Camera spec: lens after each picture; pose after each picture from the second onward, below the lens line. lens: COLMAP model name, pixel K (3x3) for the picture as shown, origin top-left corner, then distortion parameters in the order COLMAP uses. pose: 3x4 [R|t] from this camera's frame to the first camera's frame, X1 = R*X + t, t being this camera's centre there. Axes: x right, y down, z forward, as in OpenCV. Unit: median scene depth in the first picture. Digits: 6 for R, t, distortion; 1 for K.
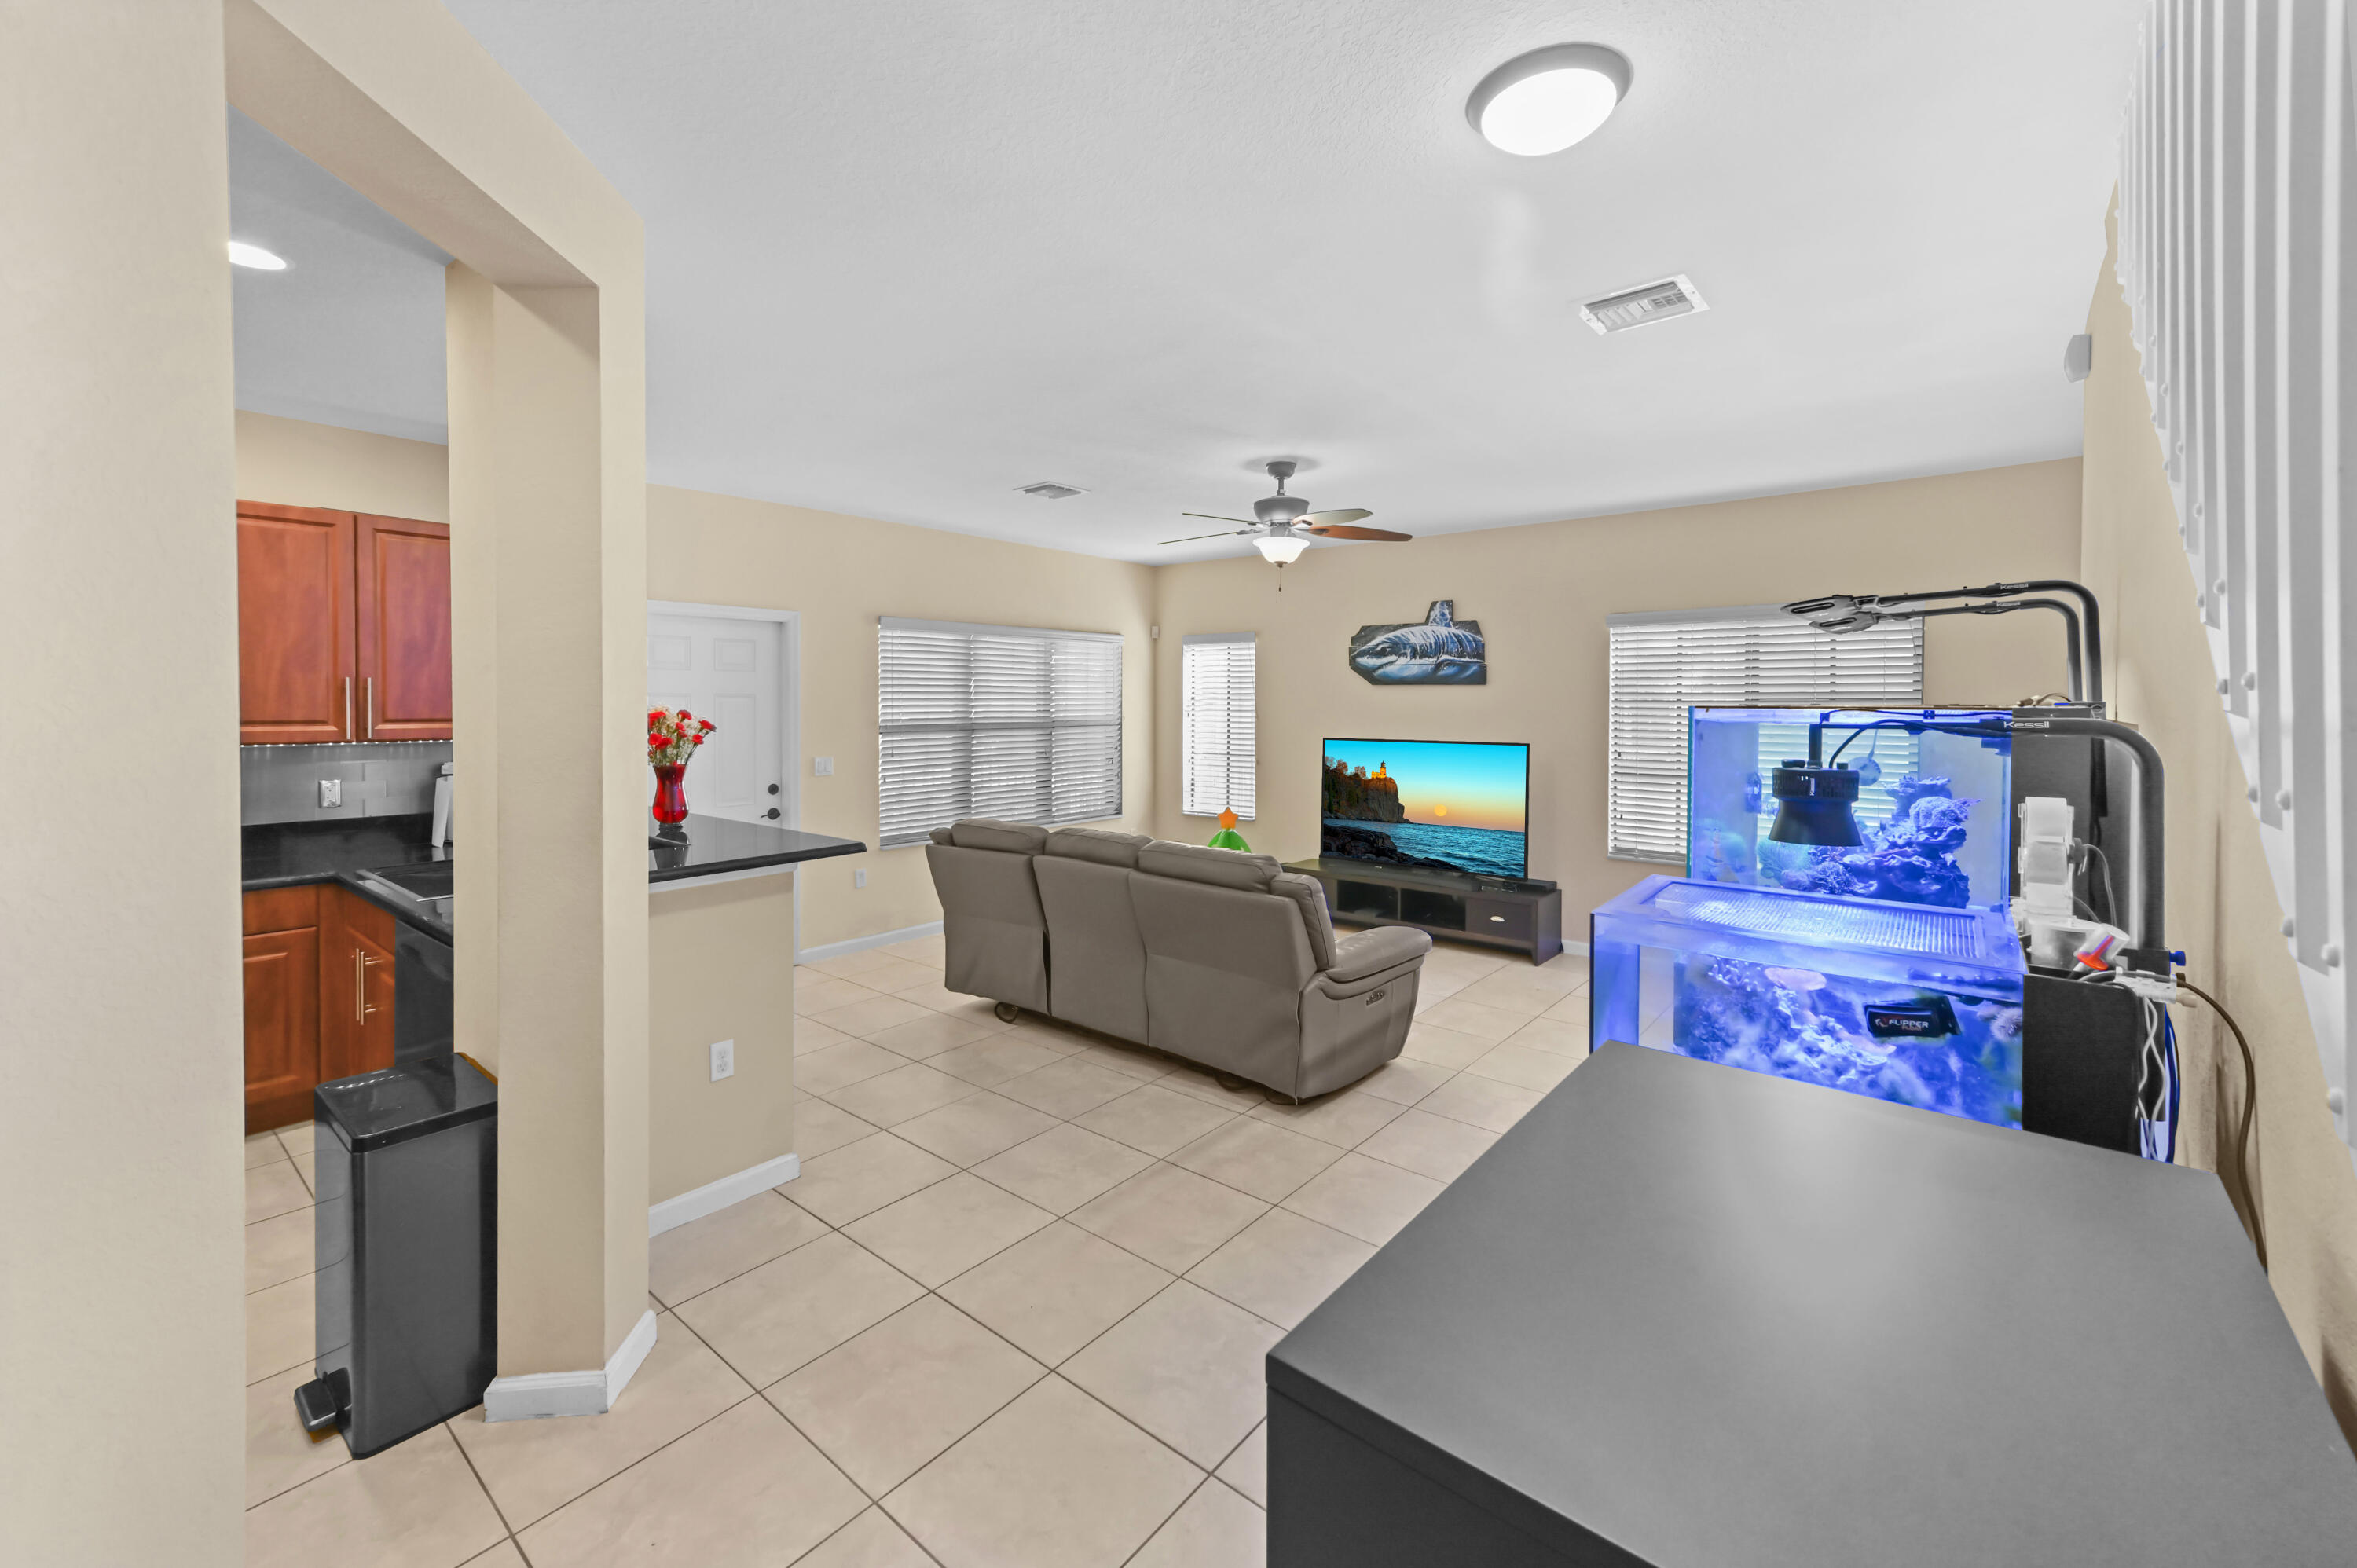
lens RADIAL K [[954.4, 0, 1184.1], [0, 954.4, 707.7], [0, 0, 1]] dist [-0.000666, 0.000019]
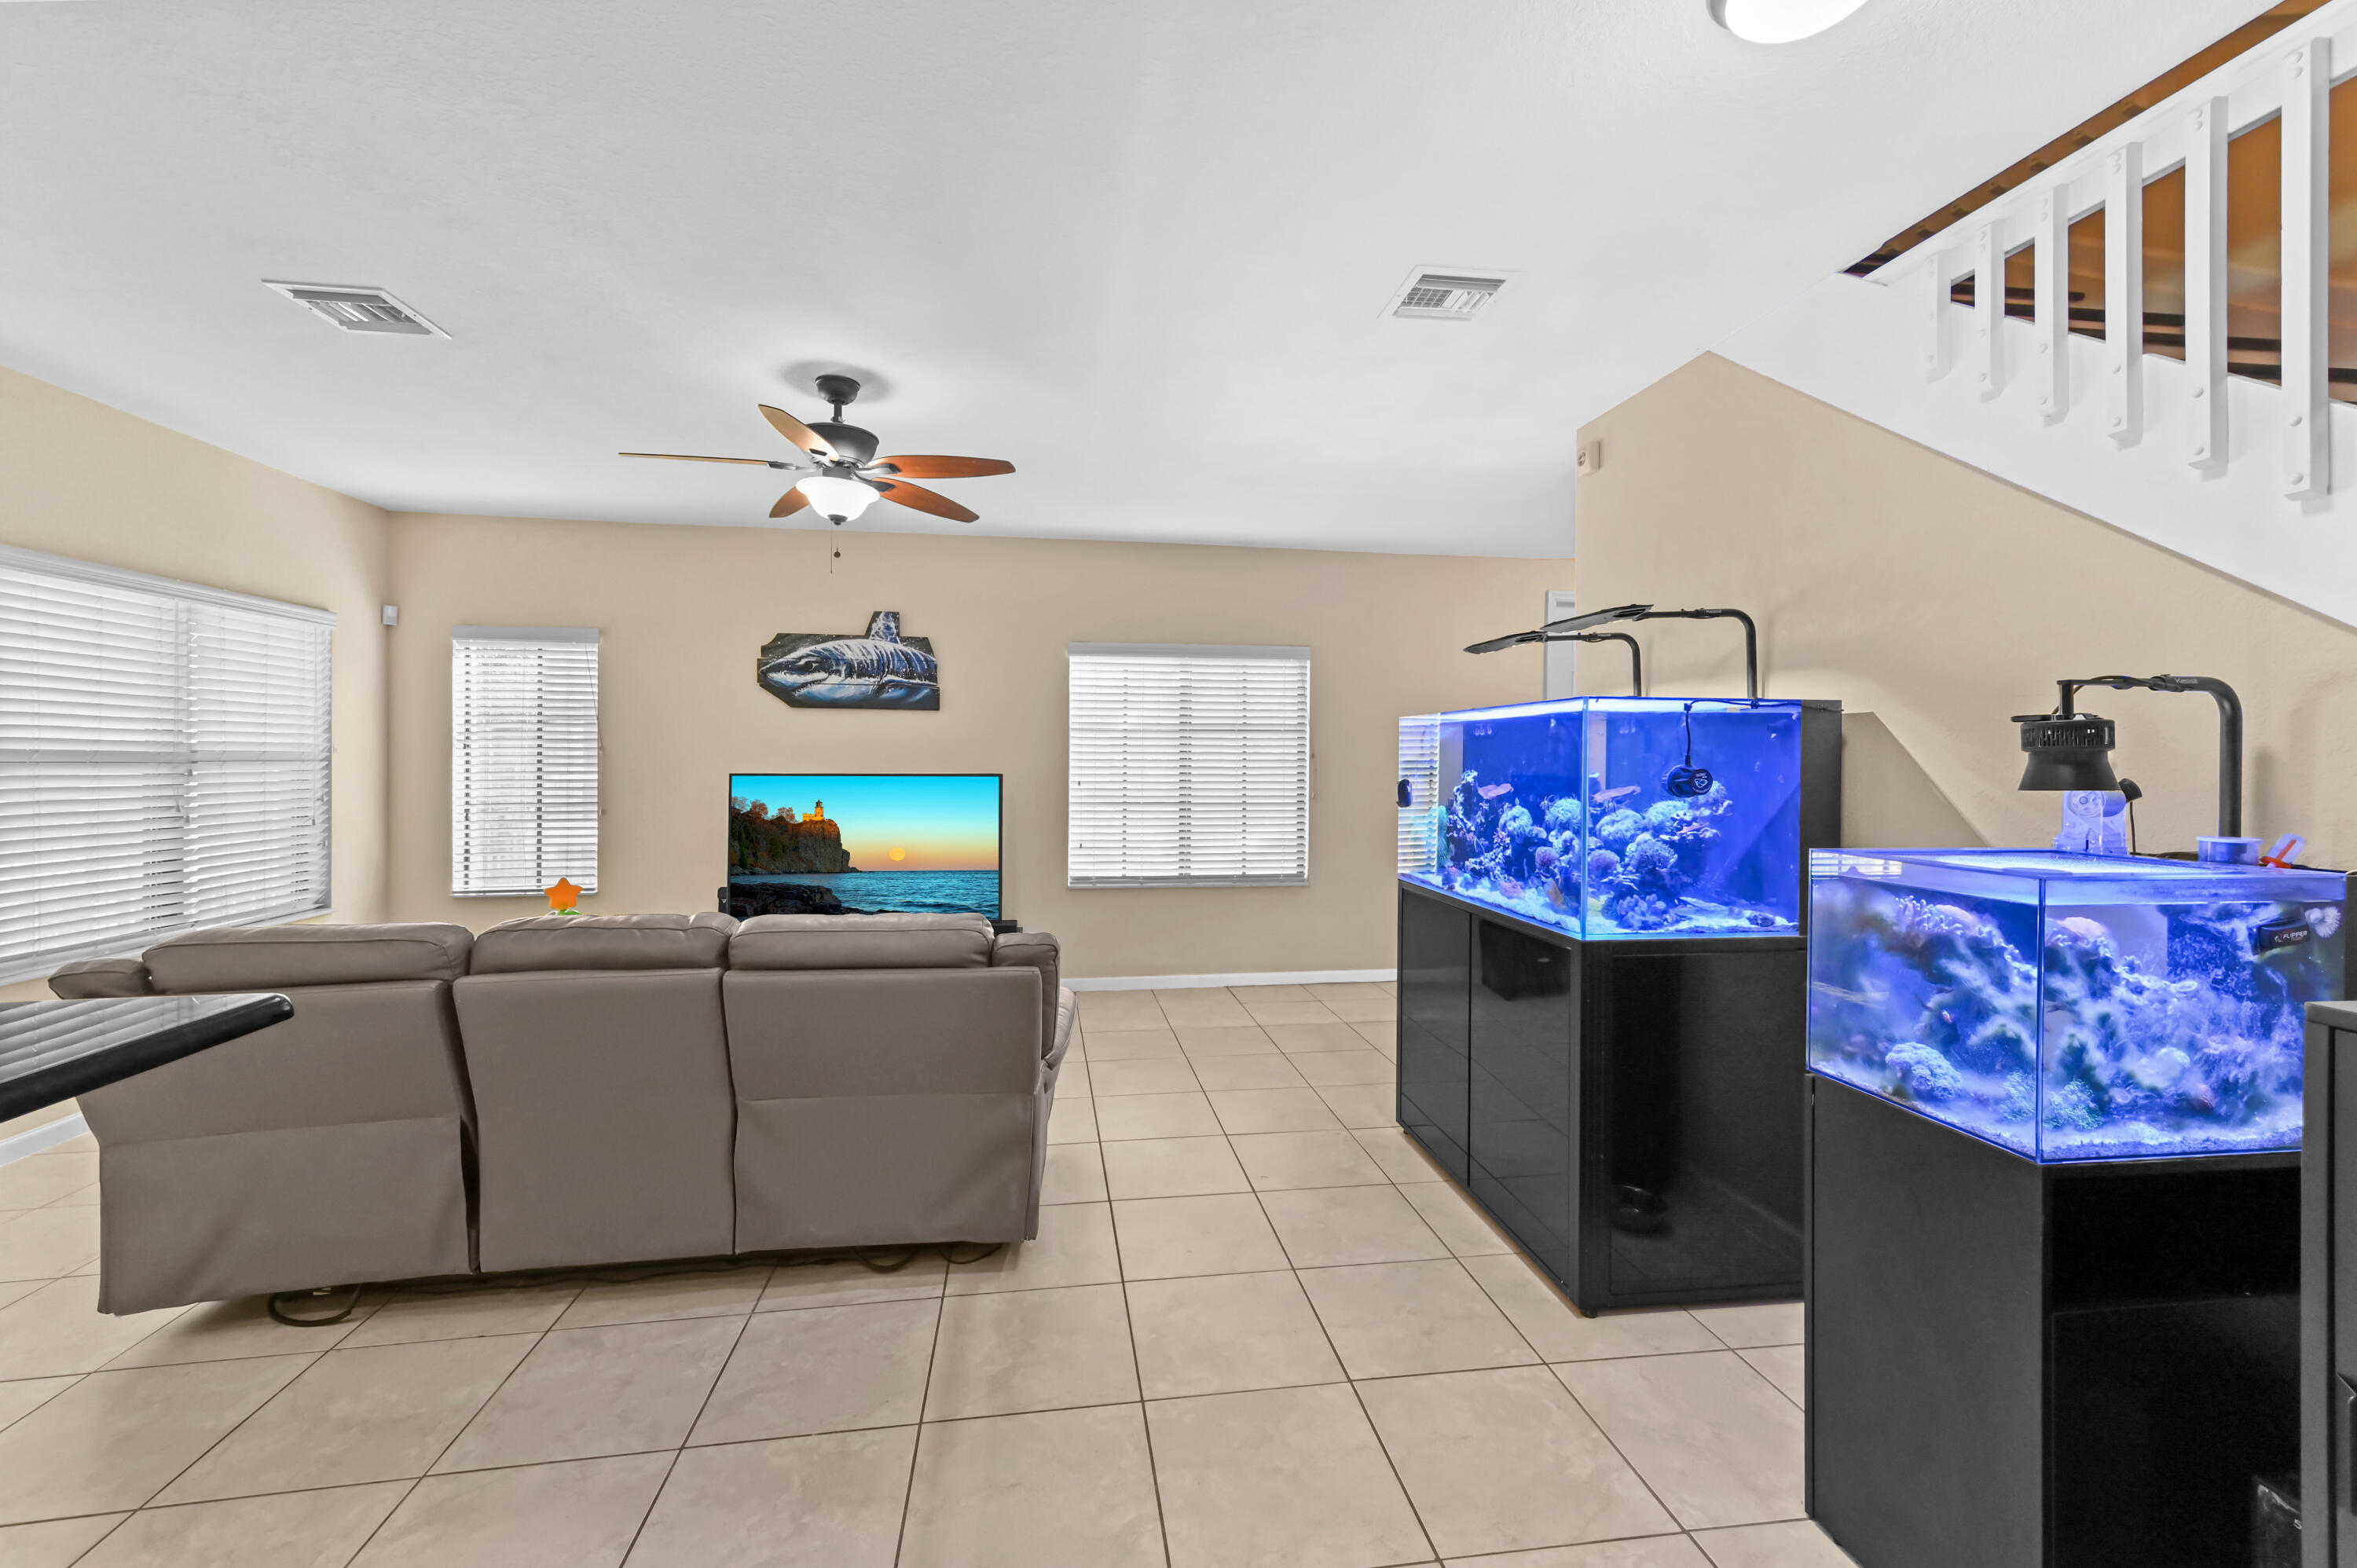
lens RADIAL K [[932.3, 0, 1172.2], [0, 932.3, 760.5], [0, 0, 1]] dist [0.011239, 0.000083]
pose [[0.671912, 0.000846, 0.740631, -0.183809], [0.001407, 0.999996, -0.002418, 0.025128], [-0.740630, 0.002667, 0.671908, 0.241921]]
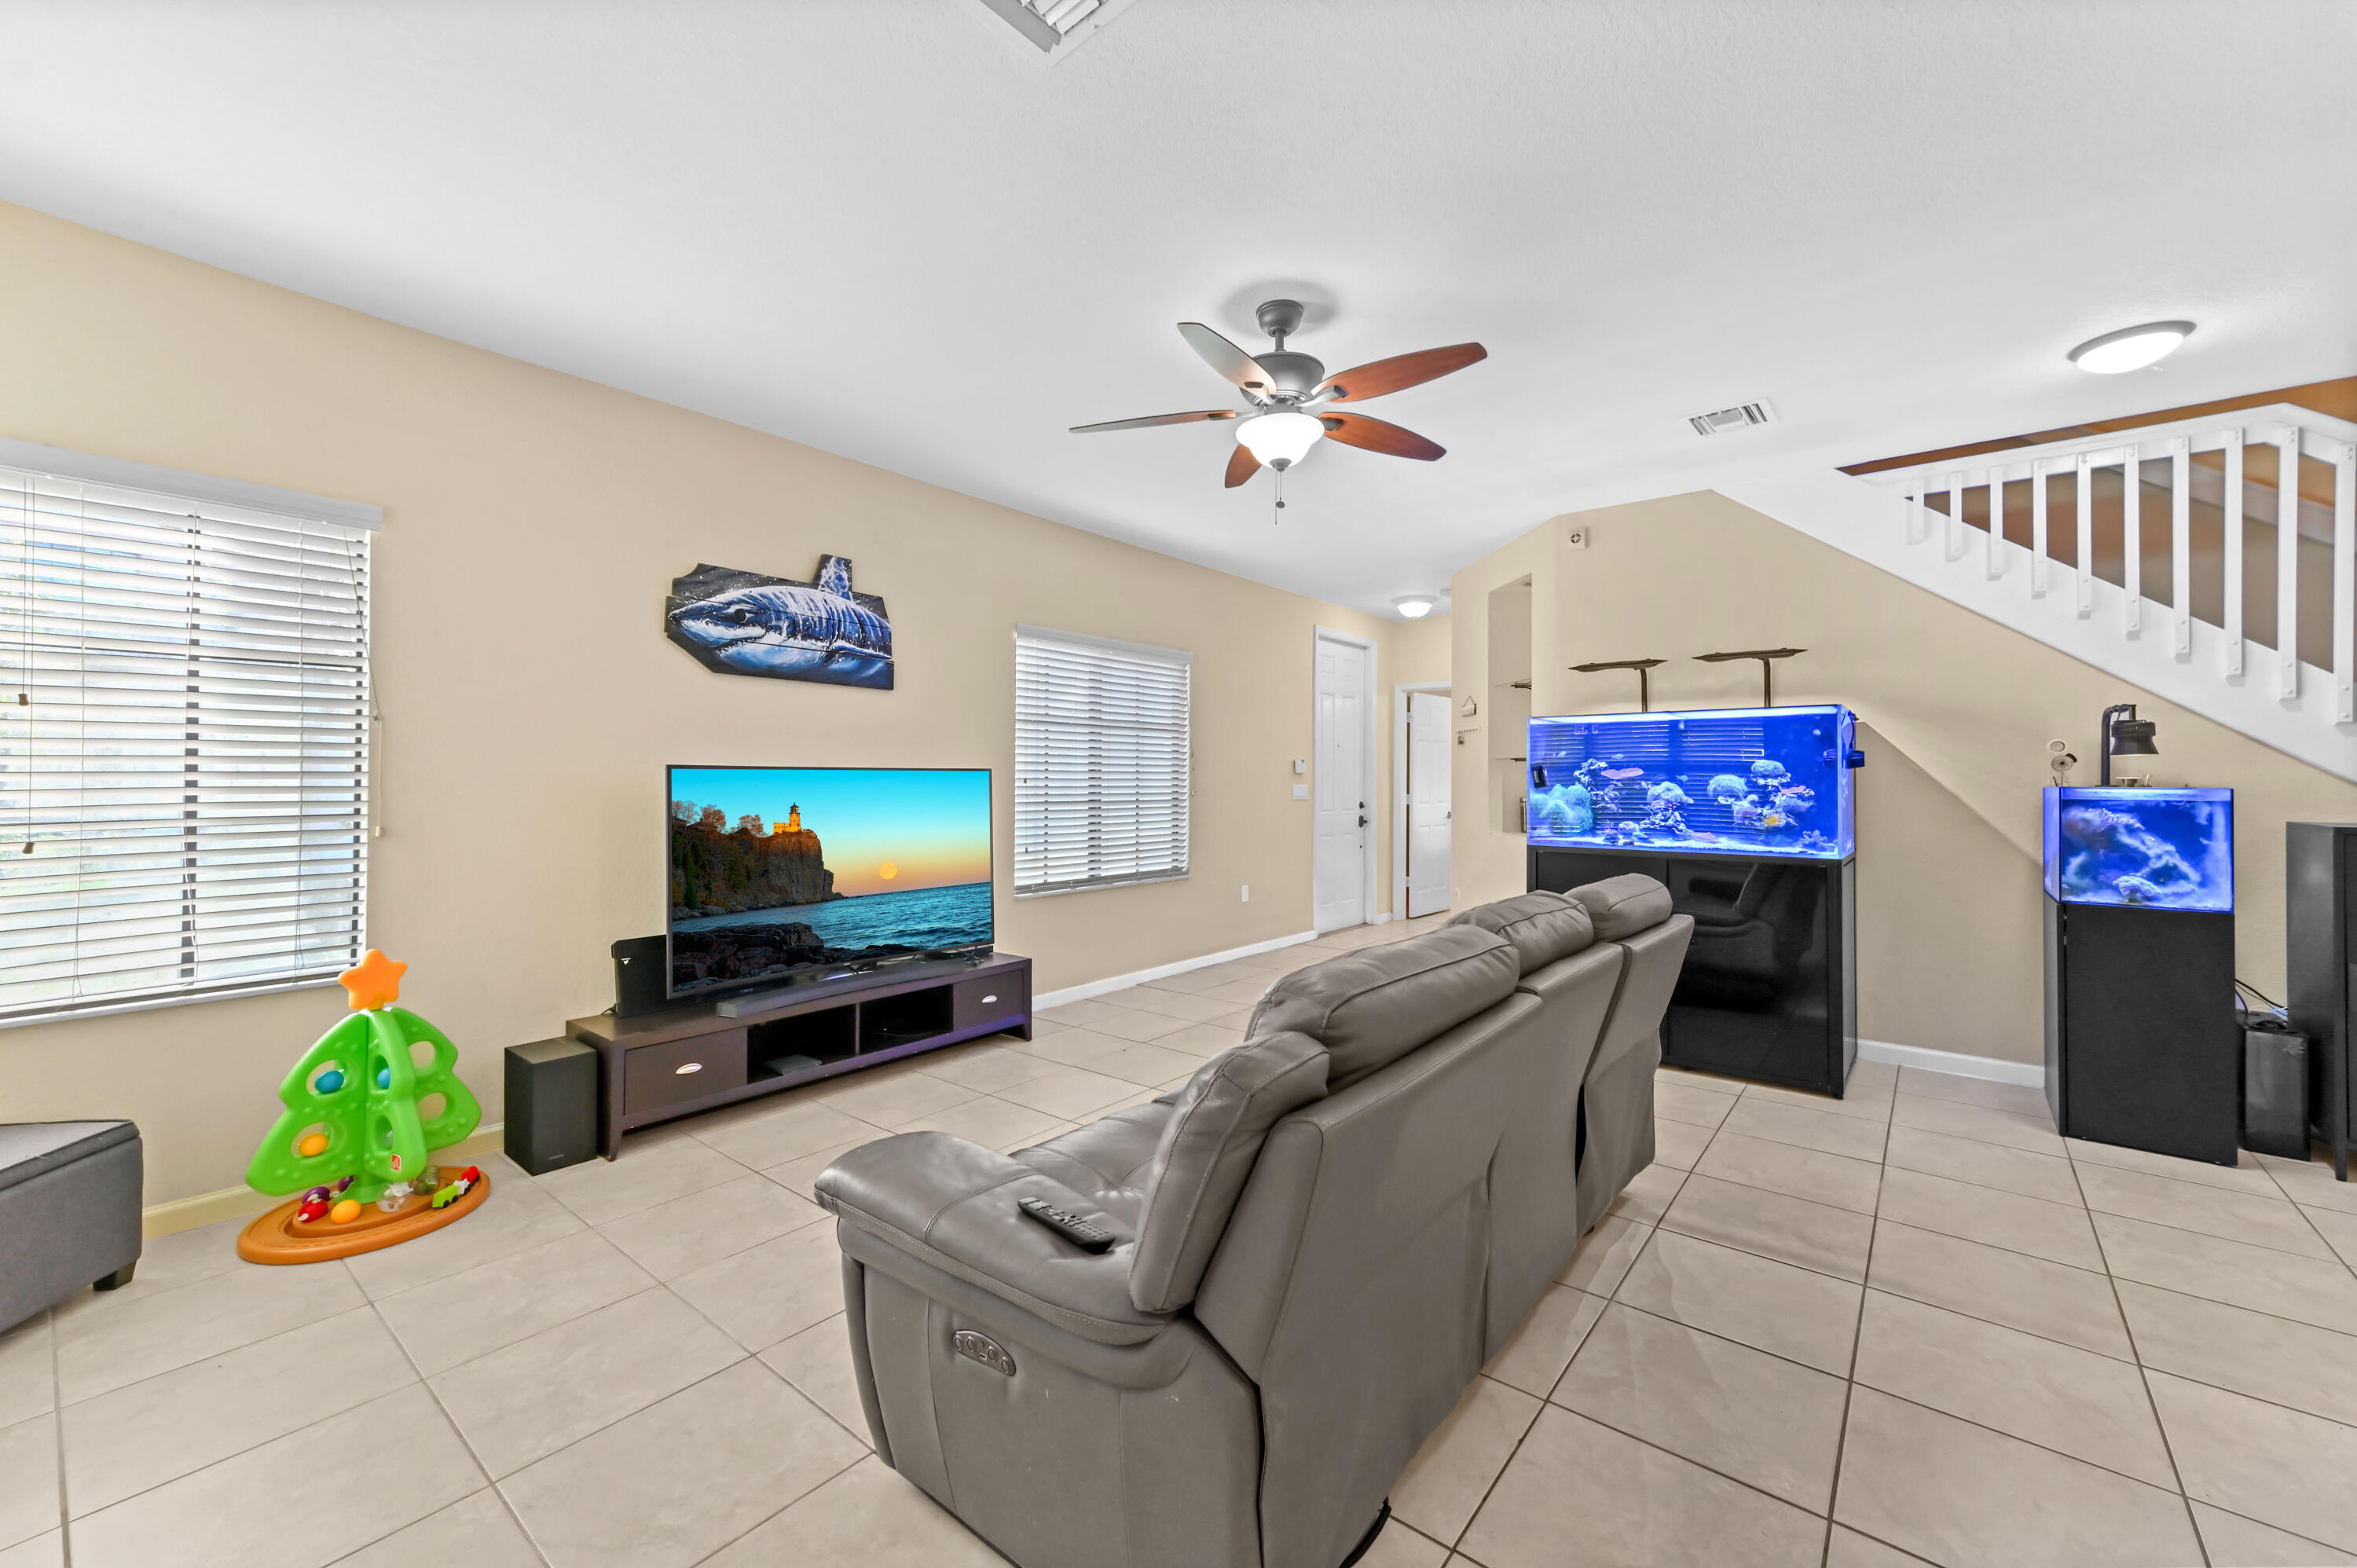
lens RADIAL K [[929.9, 0, 1179.3], [0, 929.9, 763.4], [0, 0, 1]] dist [0.016751, -0.000078]
pose [[-0.010925, 0.014828, 0.999830, -0.377940], [0.006177, 0.999872, -0.014761, 0.041975], [-0.999921, 0.006015, -0.011015, 0.777955]]
